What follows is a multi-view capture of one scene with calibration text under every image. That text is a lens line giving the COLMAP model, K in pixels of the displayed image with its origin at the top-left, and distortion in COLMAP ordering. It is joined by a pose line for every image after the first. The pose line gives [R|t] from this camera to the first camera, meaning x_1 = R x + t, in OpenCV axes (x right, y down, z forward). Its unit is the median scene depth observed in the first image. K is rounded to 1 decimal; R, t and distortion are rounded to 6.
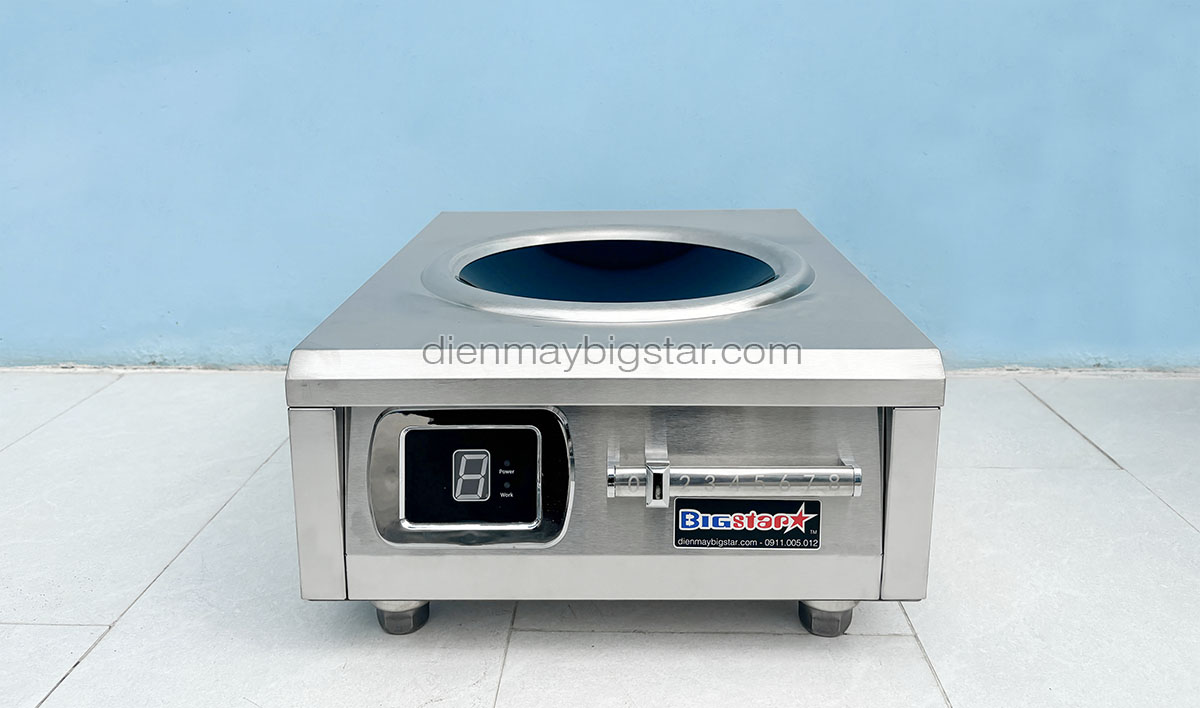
lens RADIAL K [[998.1, 0, 614.5], [0, 998.1, 235.4], [0, 0, 1]] dist [0.014008, 0.008708]
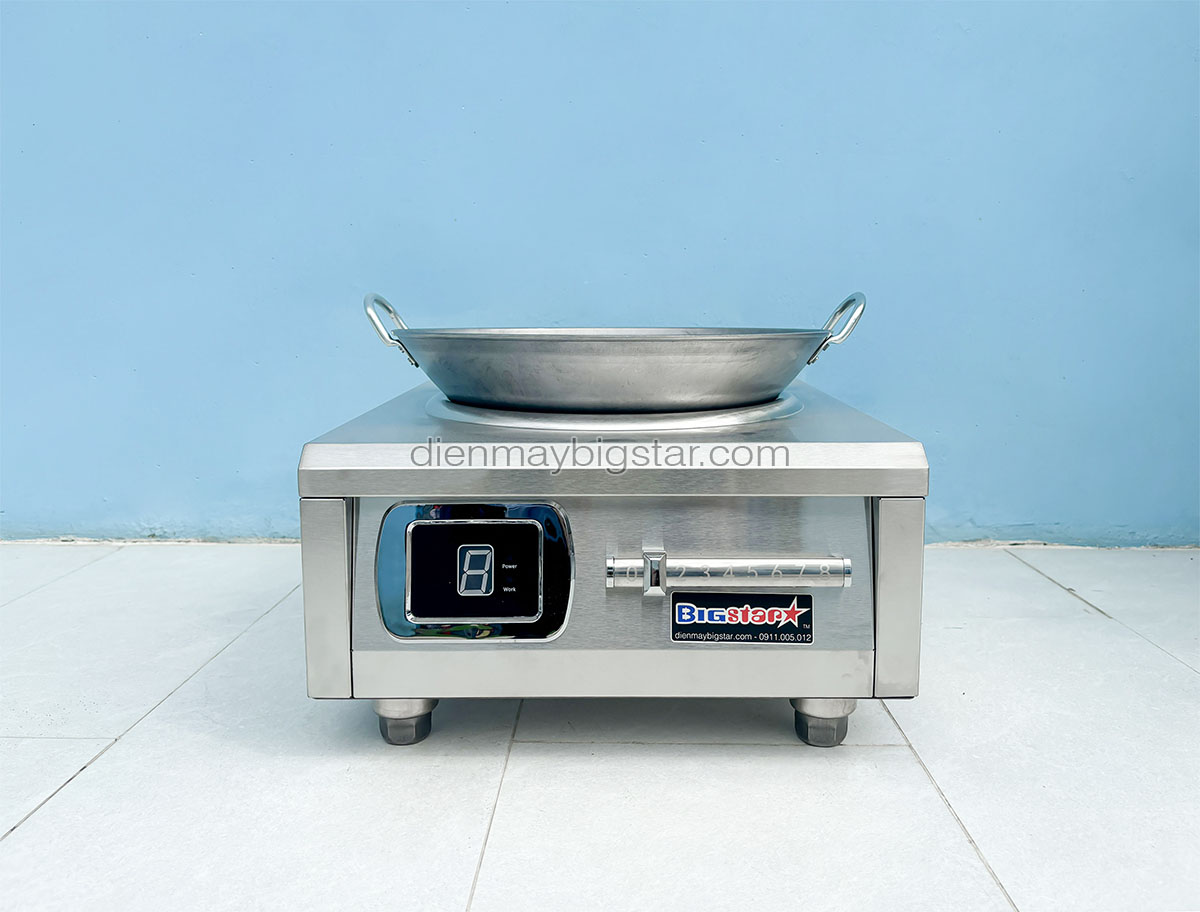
lens RADIAL K [[990.1, 0, 601.3], [0, 990.1, 366.2], [0, 0, 1]] dist [0.048896, -0.042743]
pose [[0.999998, -0.001316, -0.001199, -0.010308], [0.001182, 0.994408, -0.105599, 0.128967], [0.001332, 0.105597, 0.994408, -0.047121]]
